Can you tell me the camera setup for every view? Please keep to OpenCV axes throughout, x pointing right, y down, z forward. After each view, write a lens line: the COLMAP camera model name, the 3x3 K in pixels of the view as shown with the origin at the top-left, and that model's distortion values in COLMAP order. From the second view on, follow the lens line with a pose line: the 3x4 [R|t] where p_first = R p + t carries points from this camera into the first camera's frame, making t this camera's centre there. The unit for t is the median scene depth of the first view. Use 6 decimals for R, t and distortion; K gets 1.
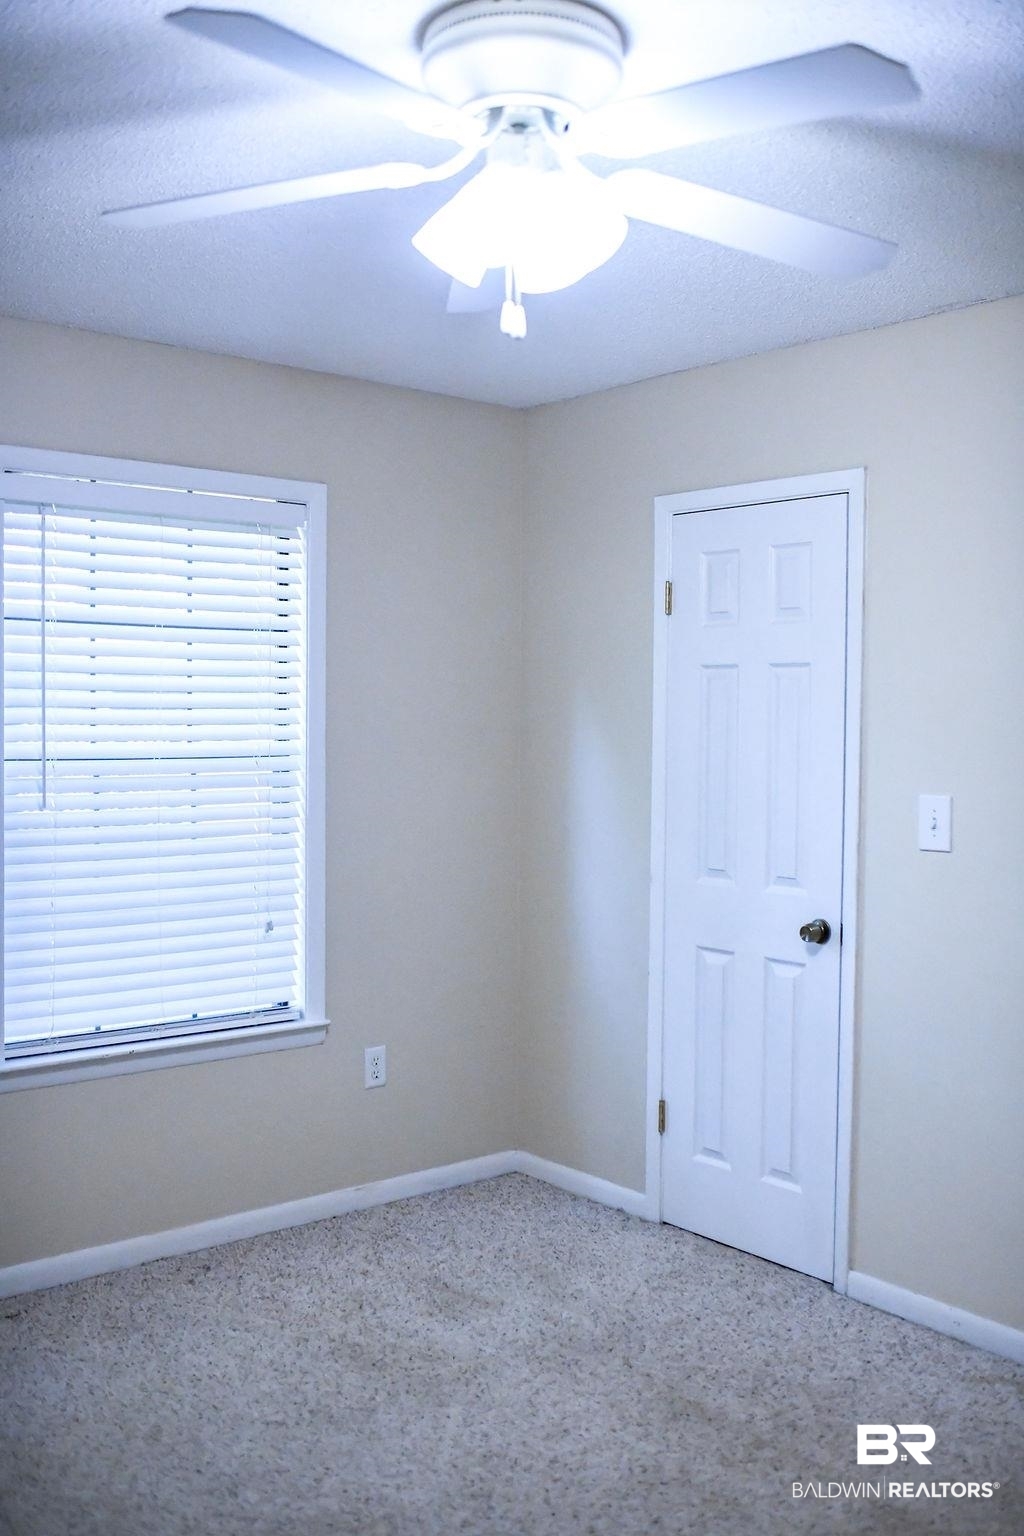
lens RADIAL K [[1470.2, 0, 534.5], [0, 1470.2, 763.2], [0, 0, 1]] dist [-0.064621, 0.094466]
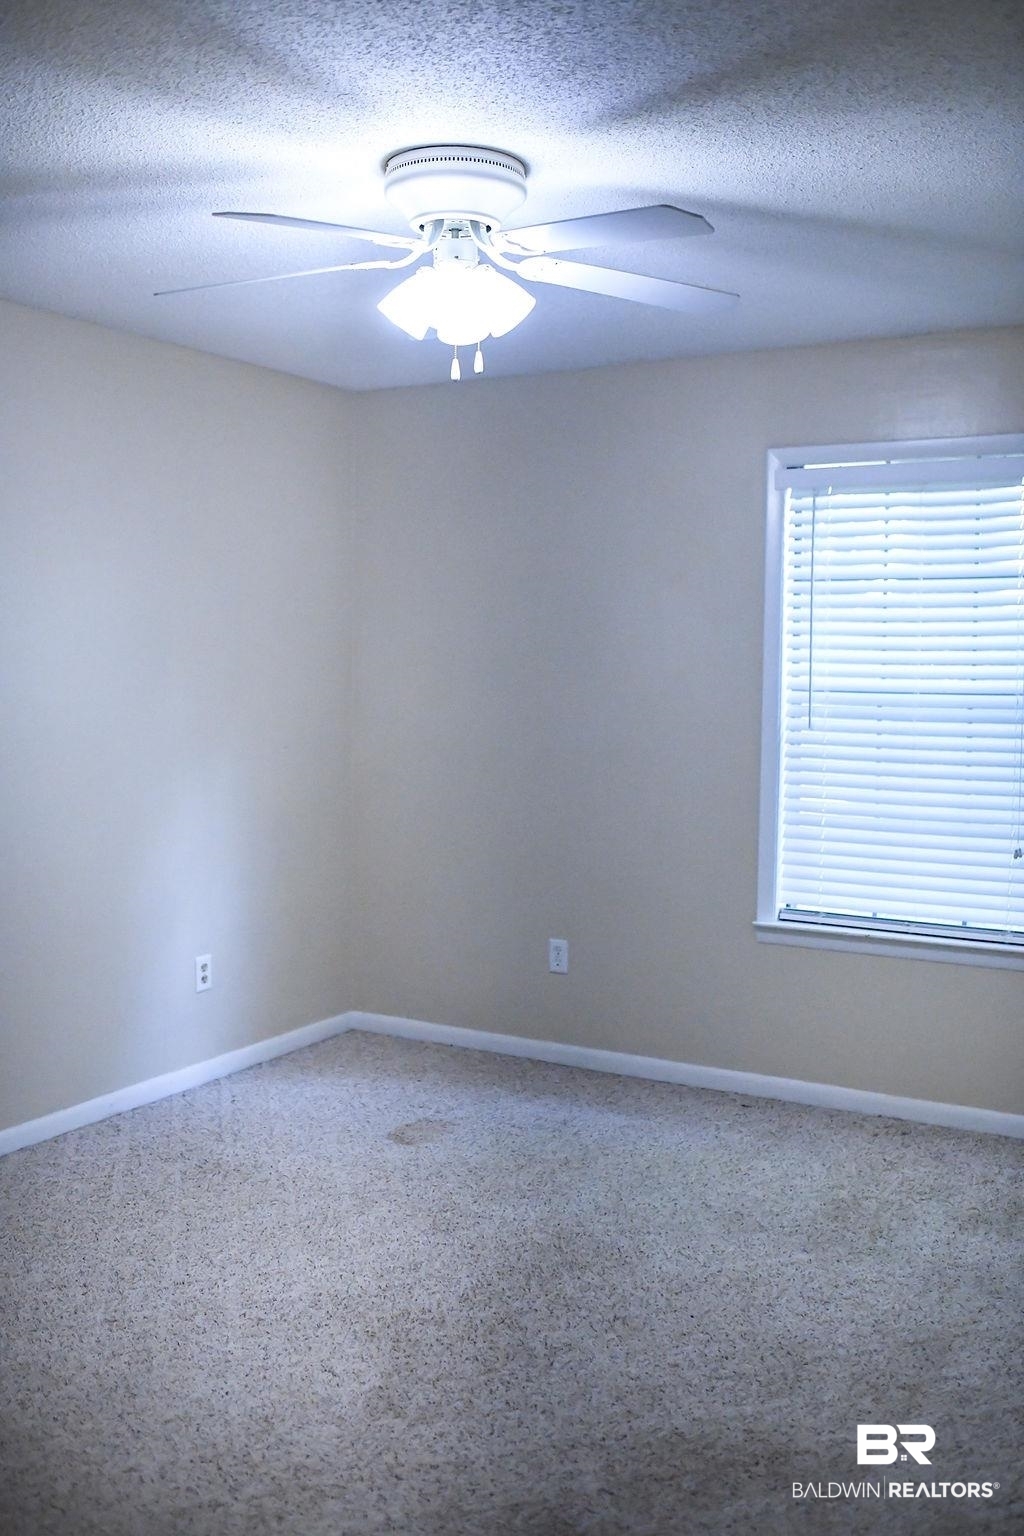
lens RADIAL K [[1470.2, 0, 534.5], [0, 1470.2, 763.2], [0, 0, 1]] dist [-0.064621, 0.094466]
pose [[0.346297, 0.064521, -0.935903, 0.780527], [-0.037014, 0.997795, 0.055092, -0.000686], [0.937394, 0.015563, 0.347922, 0.331576]]
